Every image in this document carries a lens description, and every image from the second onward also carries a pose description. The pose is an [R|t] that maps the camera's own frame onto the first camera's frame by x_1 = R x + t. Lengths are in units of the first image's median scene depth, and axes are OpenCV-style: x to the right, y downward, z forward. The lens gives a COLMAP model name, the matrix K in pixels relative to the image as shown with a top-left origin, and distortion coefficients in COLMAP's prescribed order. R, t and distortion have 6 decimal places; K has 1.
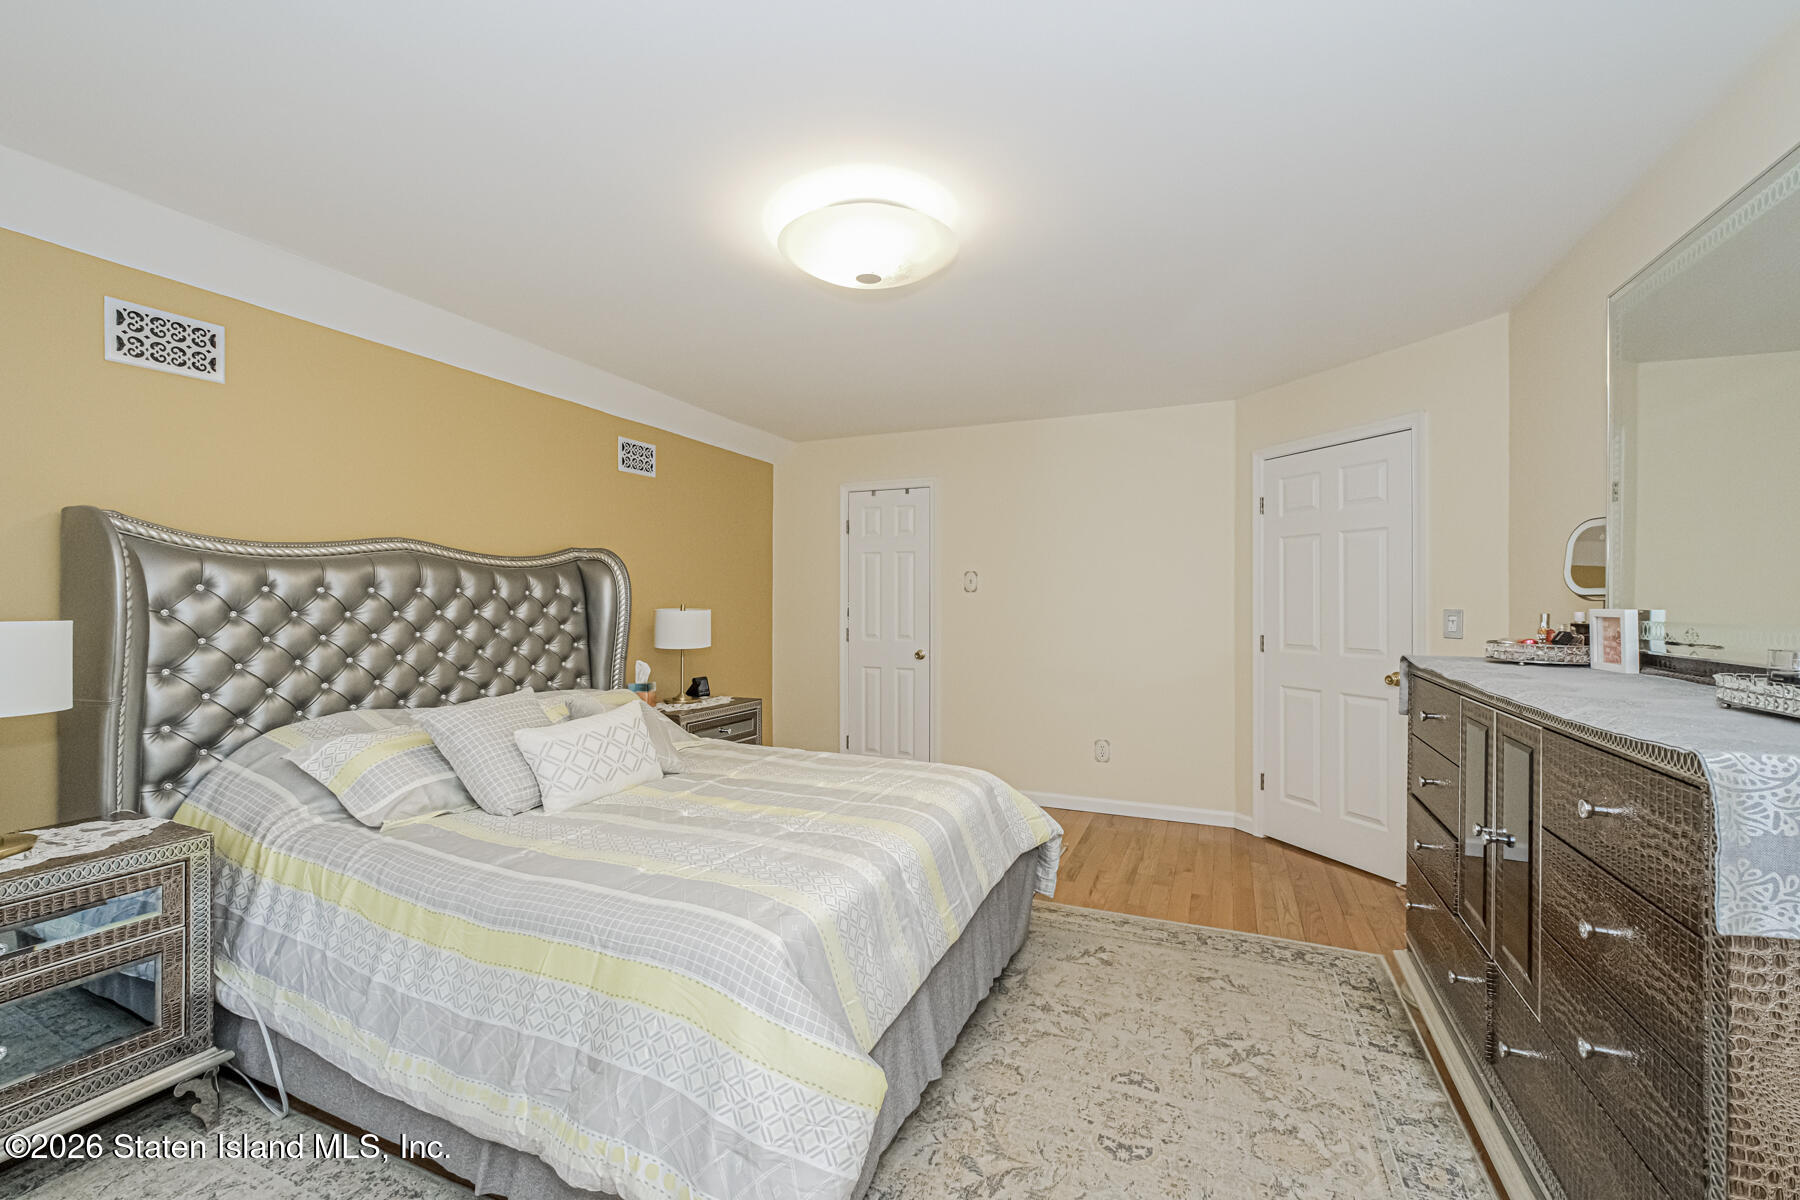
lens RADIAL K [[751.3, 0, 908.0], [0, 751.3, 592.5], [0, 0, 1]] dist [0.034200, 0.000058]
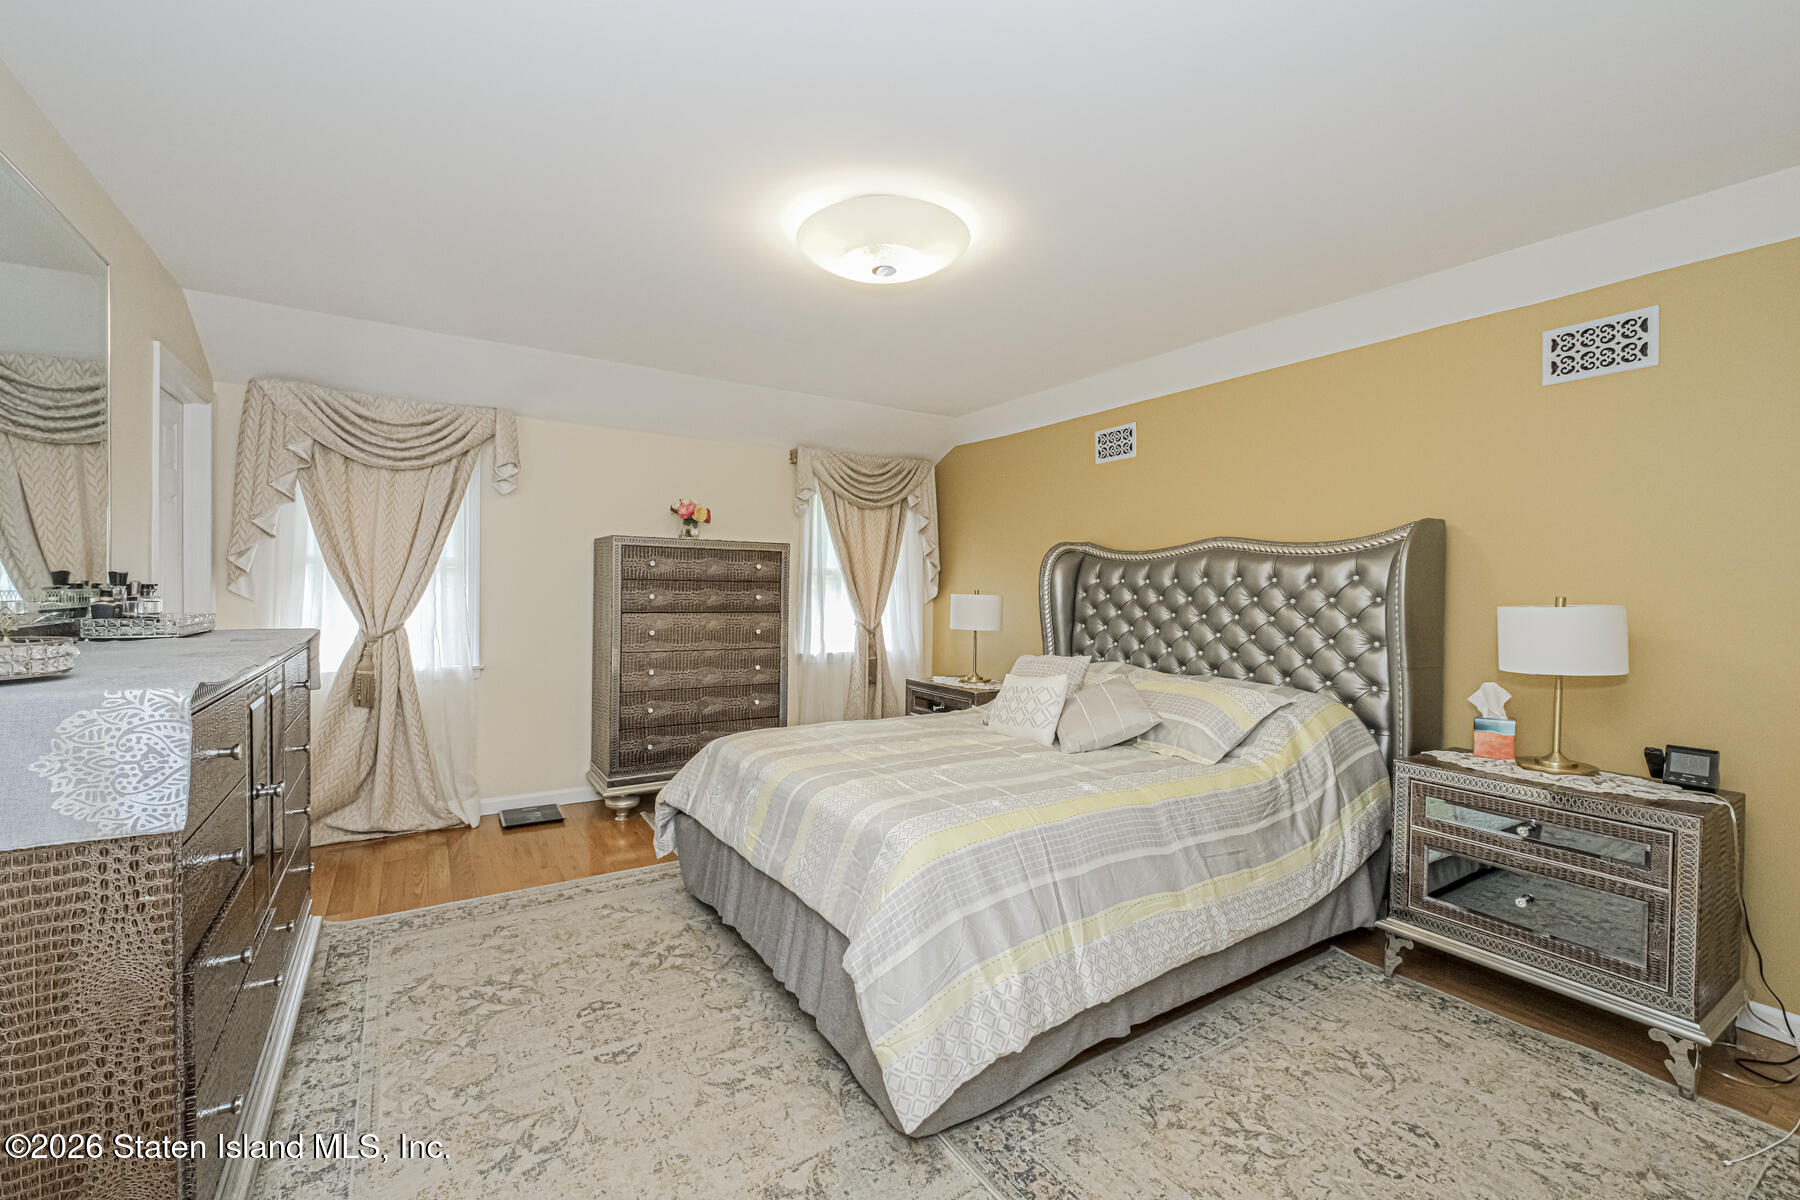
lens RADIAL K [[746.3, 0, 893.2], [0, 746.3, 596.2], [0, 0, 1]] dist [-0.000973, 0.000079]
pose [[-0.560854, -0.004444, -0.827903, 0.613601], [-0.012964, 0.999910, 0.003415, 0.025873], [0.827814, 0.012649, -0.560861, 1.244032]]
